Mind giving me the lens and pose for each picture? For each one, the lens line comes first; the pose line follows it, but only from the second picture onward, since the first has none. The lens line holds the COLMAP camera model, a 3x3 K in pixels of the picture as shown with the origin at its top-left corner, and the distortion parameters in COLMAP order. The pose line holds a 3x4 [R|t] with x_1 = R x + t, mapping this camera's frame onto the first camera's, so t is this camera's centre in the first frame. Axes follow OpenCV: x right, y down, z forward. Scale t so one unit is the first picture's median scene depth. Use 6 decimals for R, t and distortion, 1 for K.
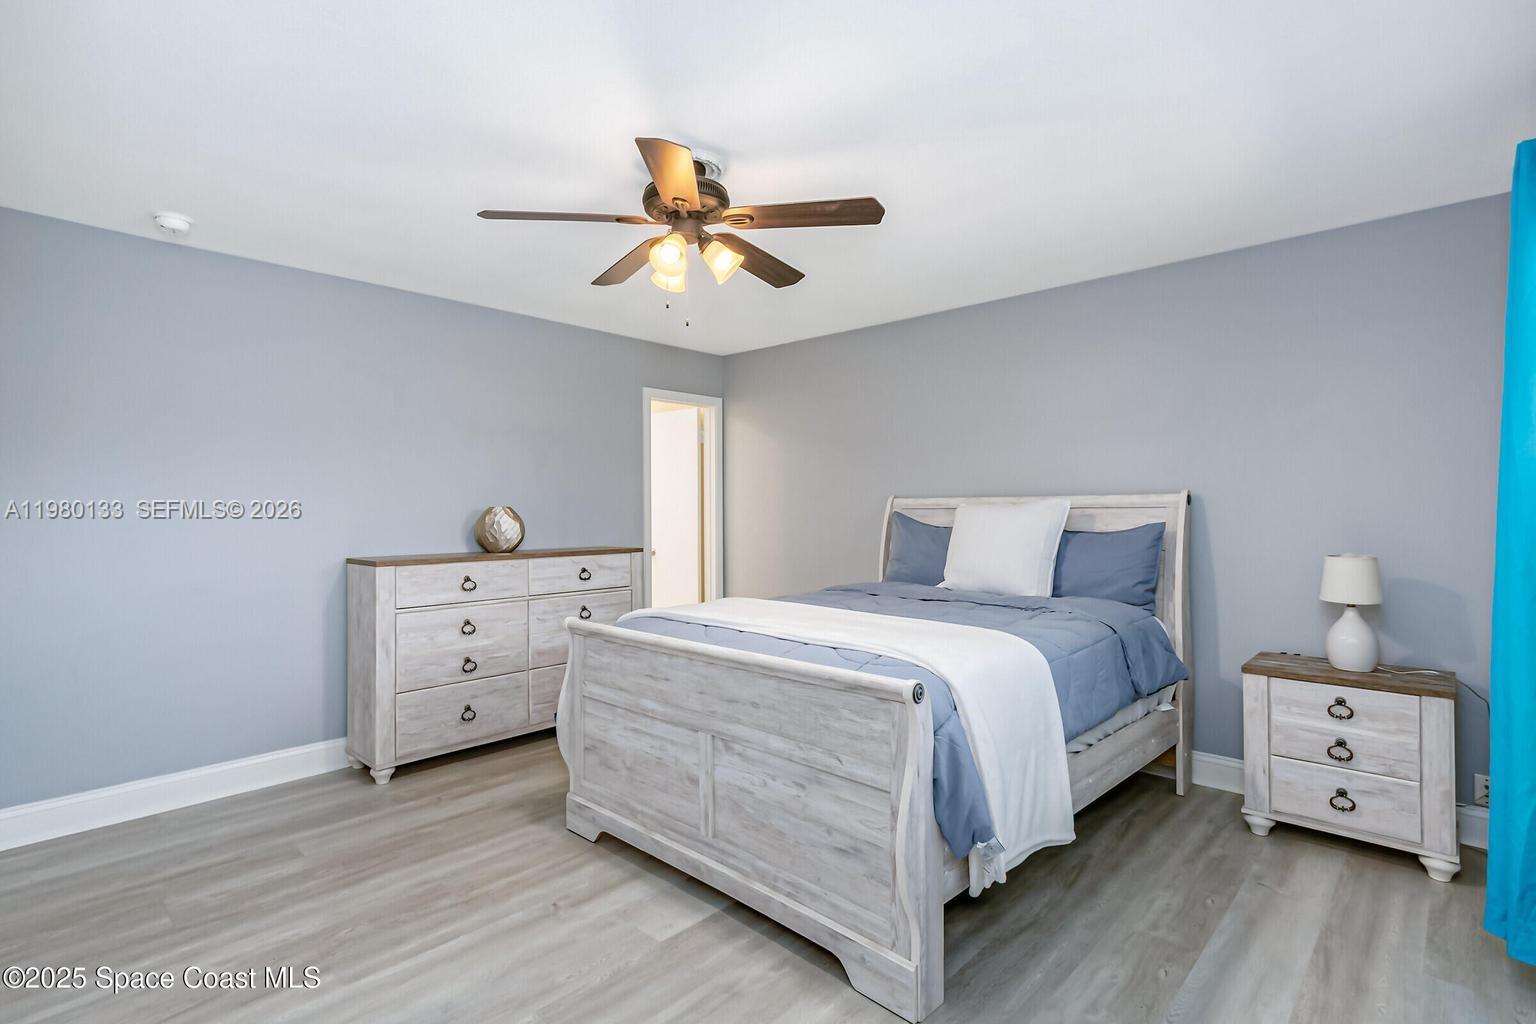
lens RADIAL K [[700.5, 0, 766.8], [0, 700.5, 522.8], [0, 0, 1]] dist [0.014395, -0.005623]
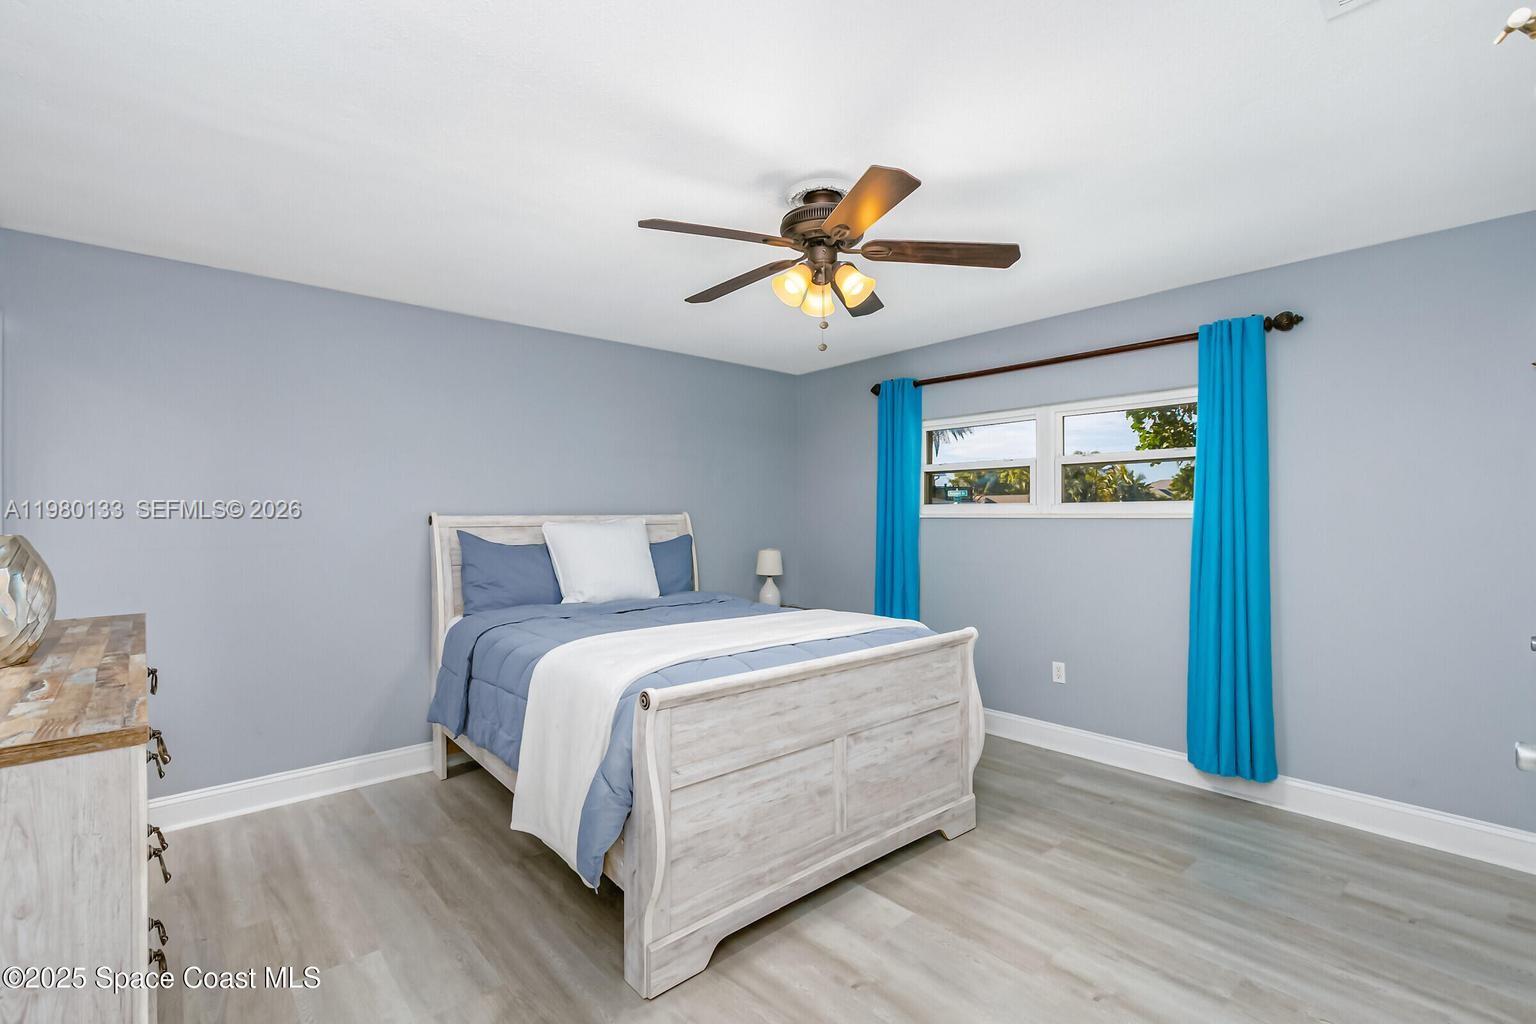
lens RADIAL K [[700.5, 0, 766.8], [0, 700.5, 522.8], [0, 0, 1]] dist [0.014395, -0.005623]
pose [[0.114393, -0.009432, 0.993391, -1.135548], [0.024569, 0.999676, 0.006663, -0.039497], [-0.993132, 0.023645, 0.114588, 0.950851]]
